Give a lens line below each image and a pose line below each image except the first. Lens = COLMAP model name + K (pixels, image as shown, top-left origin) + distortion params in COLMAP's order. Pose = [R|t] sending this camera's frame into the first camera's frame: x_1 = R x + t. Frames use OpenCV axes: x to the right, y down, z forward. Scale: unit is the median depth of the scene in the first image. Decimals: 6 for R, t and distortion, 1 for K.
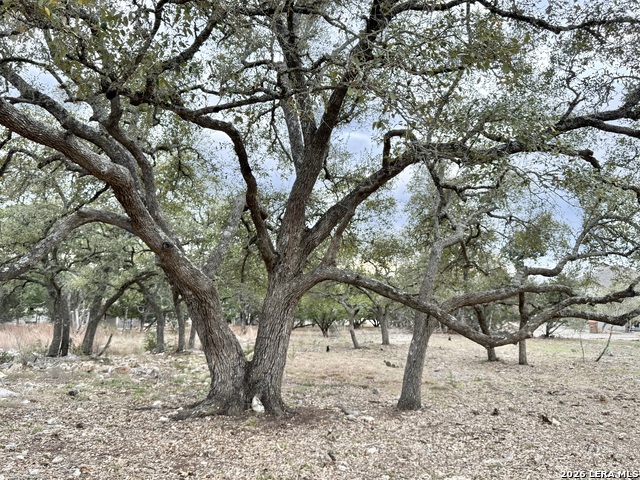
lens RADIAL K [[561.4, 0, 320.3], [0, 561.4, 235.8], [0, 0, 1]] dist [0.074304, -0.014770]
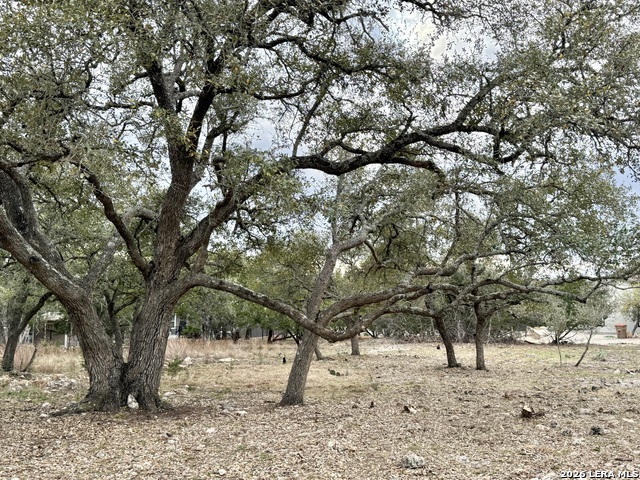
lens RADIAL K [[688.7, 0, 319.5], [0, 688.7, 241.8], [0, 0, 1]] dist [0.076252, 0.000000]
pose [[0.999595, -0.026719, -0.009781, 0.259797], [0.026881, 0.999496, 0.016872, -0.022186], [0.009325, -0.017128, 0.999810, -0.319401]]
